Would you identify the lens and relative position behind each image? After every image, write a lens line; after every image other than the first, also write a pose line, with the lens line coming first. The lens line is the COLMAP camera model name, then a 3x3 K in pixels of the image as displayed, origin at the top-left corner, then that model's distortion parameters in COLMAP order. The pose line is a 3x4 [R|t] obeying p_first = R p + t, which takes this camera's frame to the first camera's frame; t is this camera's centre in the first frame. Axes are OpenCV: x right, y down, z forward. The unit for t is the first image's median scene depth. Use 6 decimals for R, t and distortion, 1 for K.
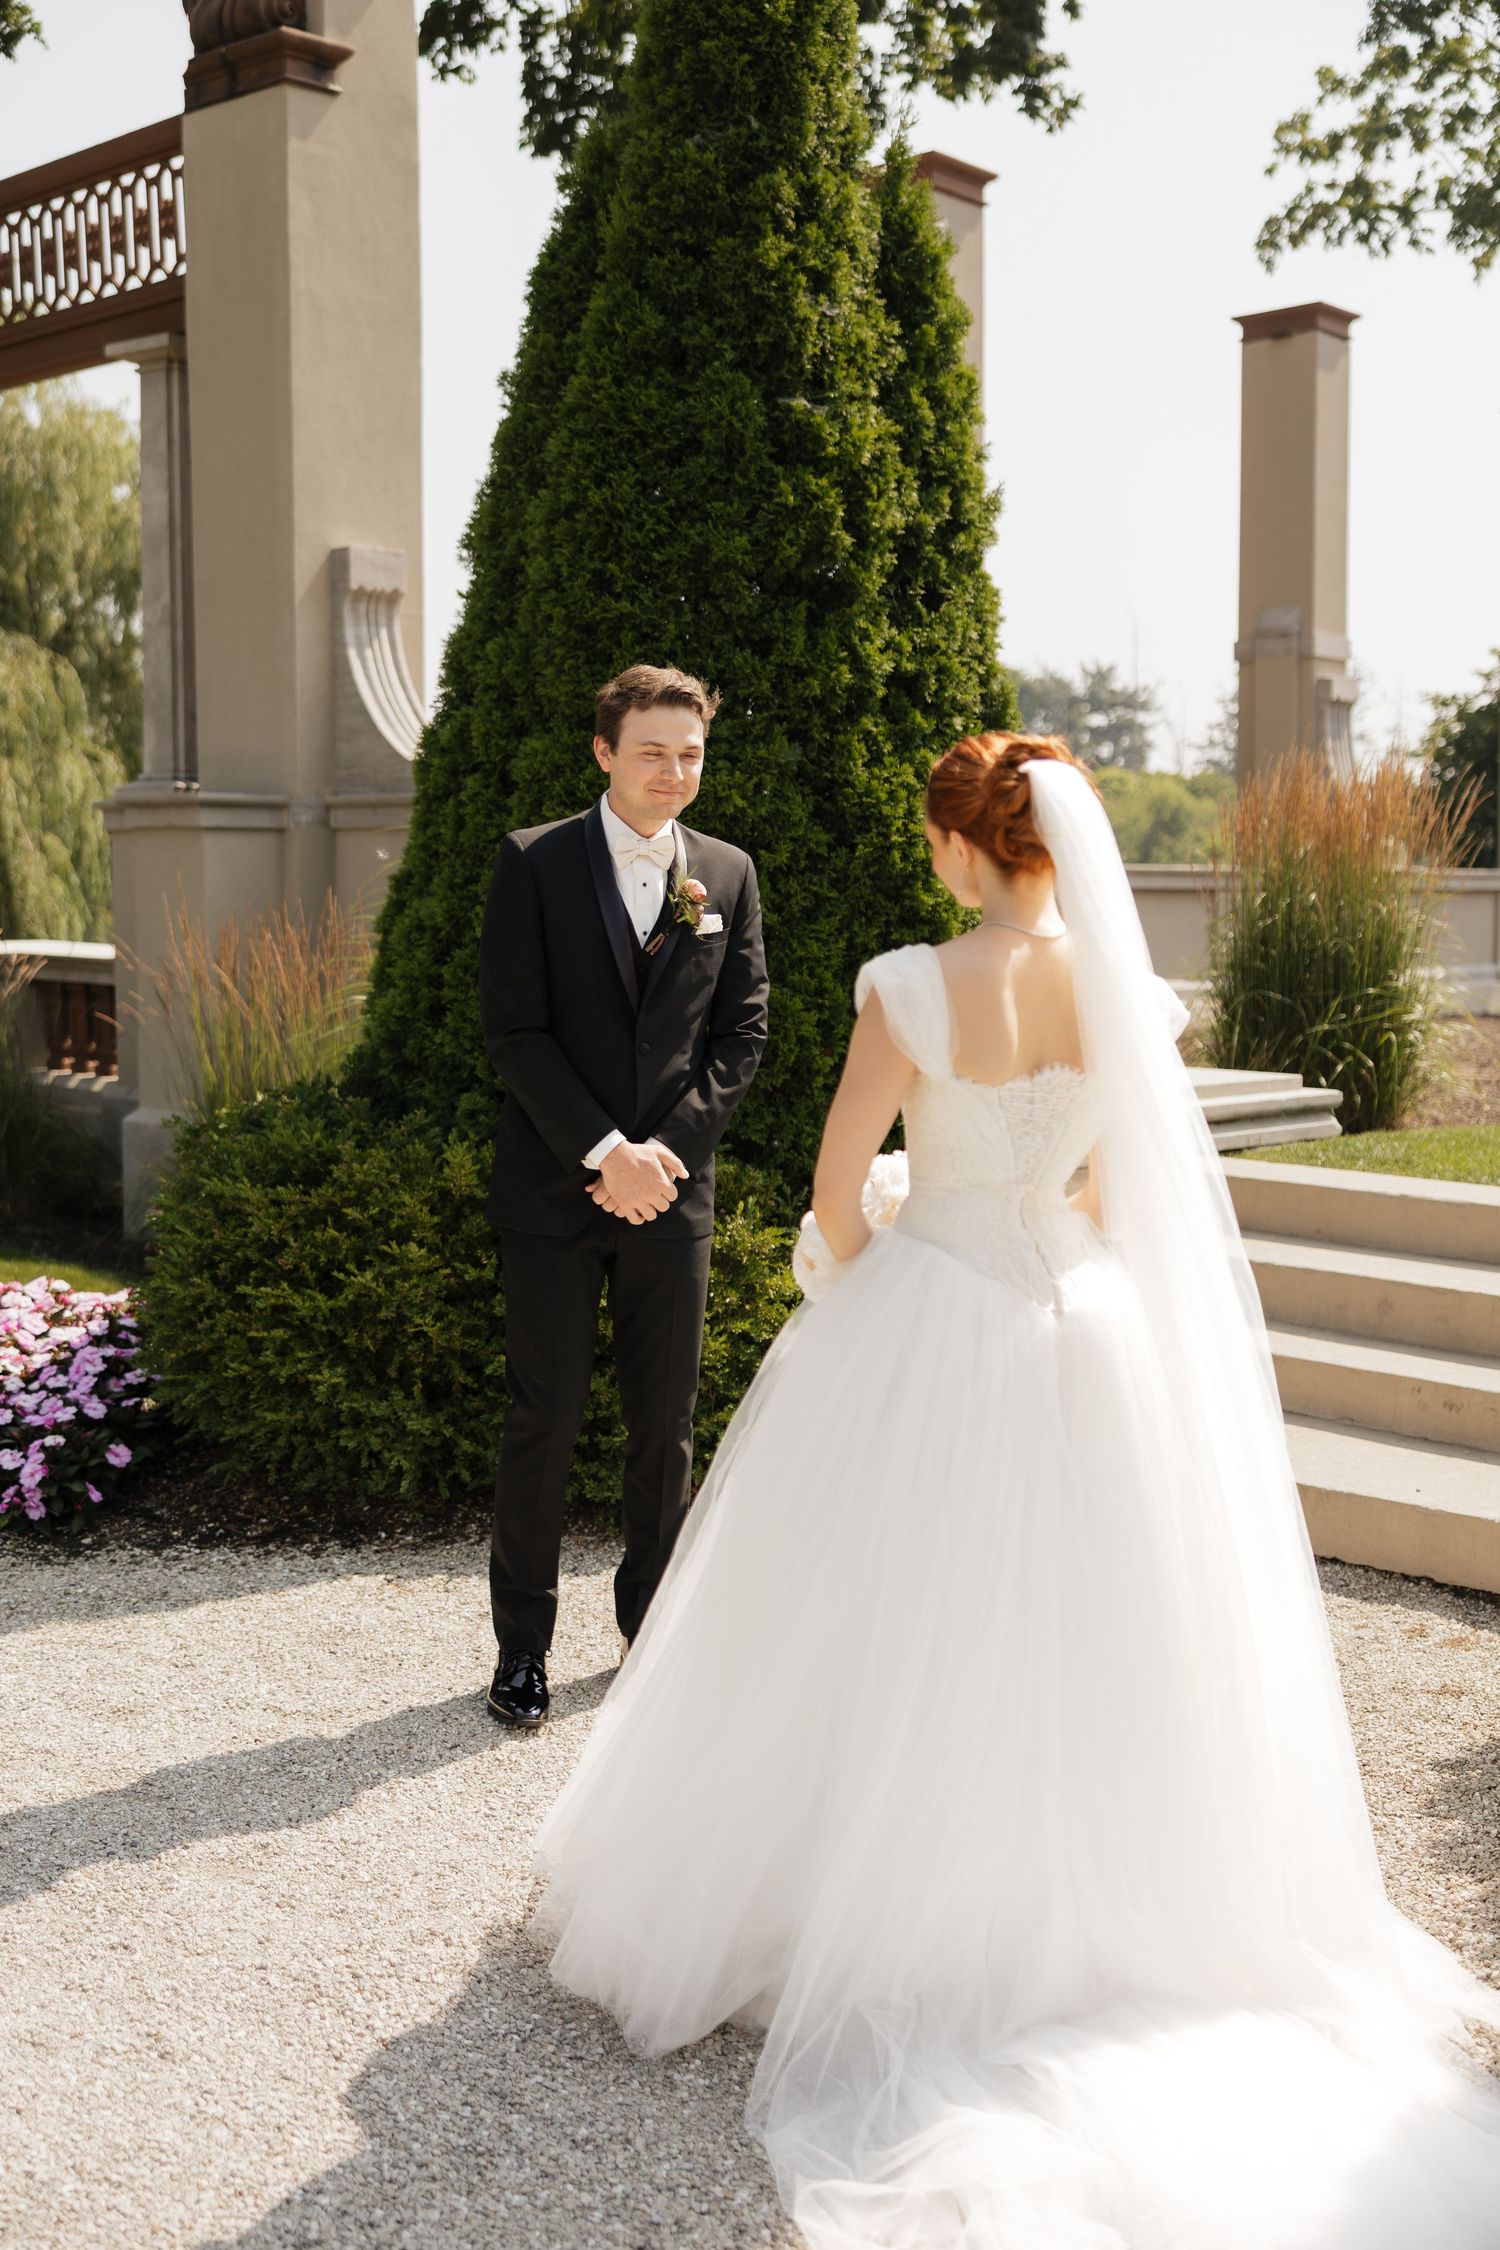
lens RADIAL K [[2454.8, 0, 750.0], [0, 2454.8, 1125.0], [0, 0, 1]] dist [-0.000920, 0.031619]
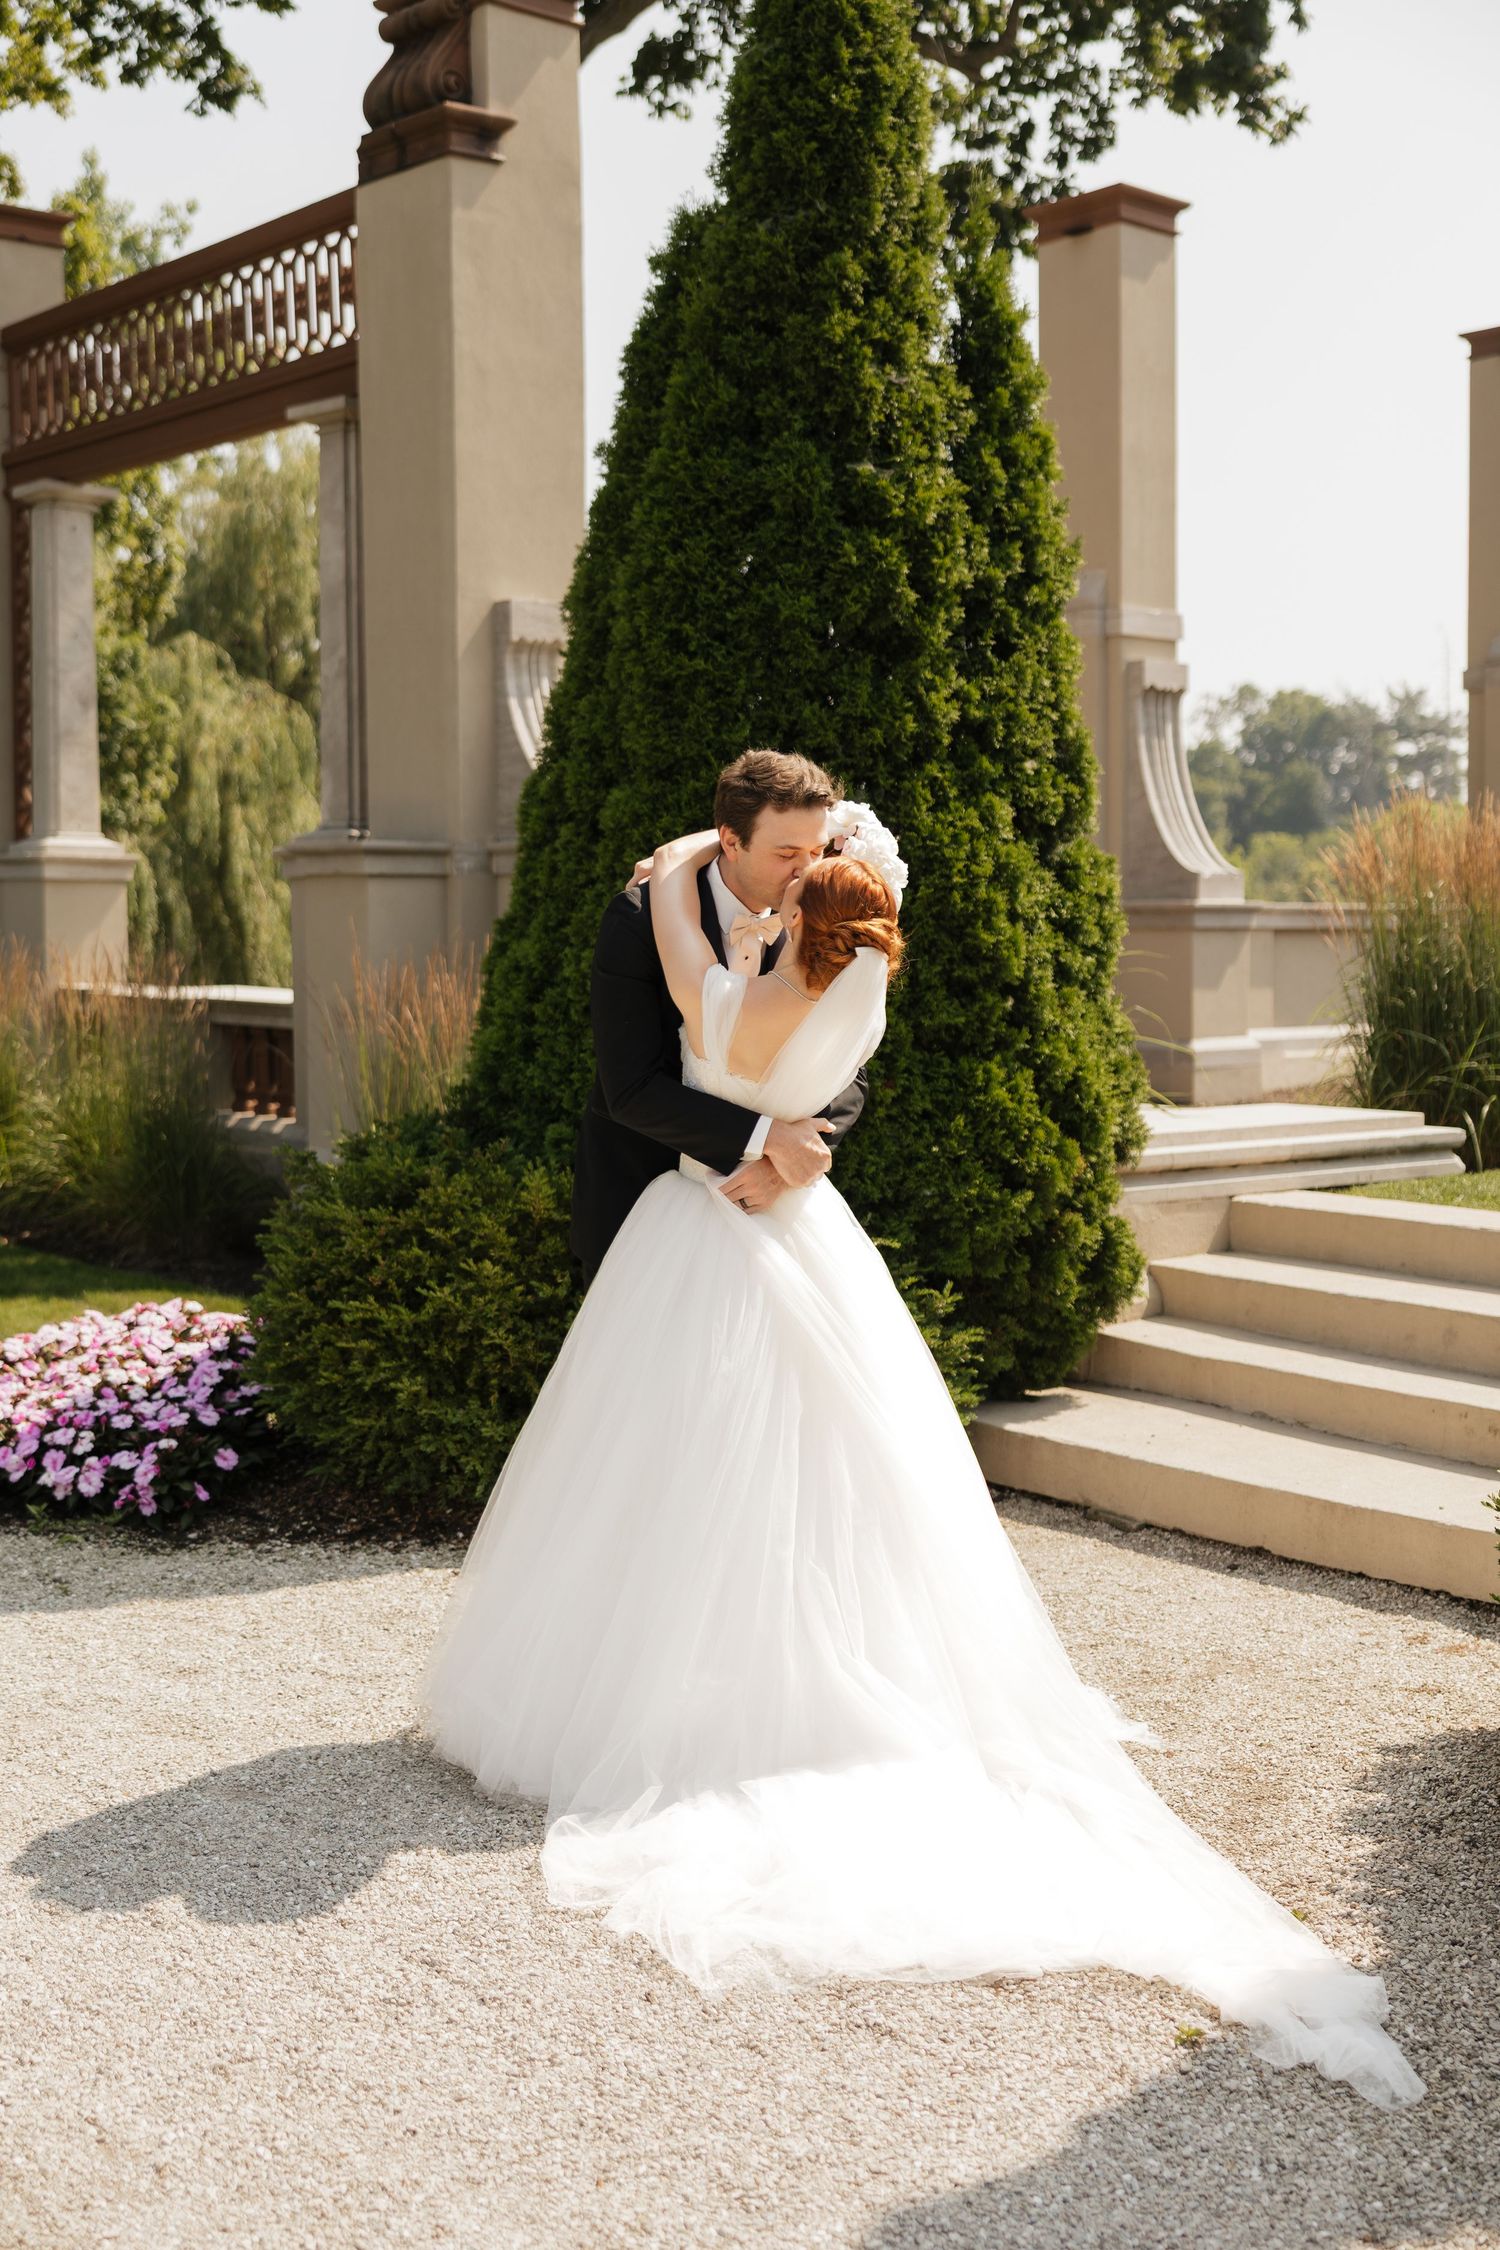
lens RADIAL K [[2636.0, 0, 750.0], [0, 2636.0, 1125.0], [0, 0, 1]] dist [0.002677, 0.031902]
pose [[0.993419, 0.001537, -0.114525, 0.098616], [-0.004249, 0.999716, -0.023436, 0.013934], [0.114456, 0.023769, 0.993144, -0.119102]]
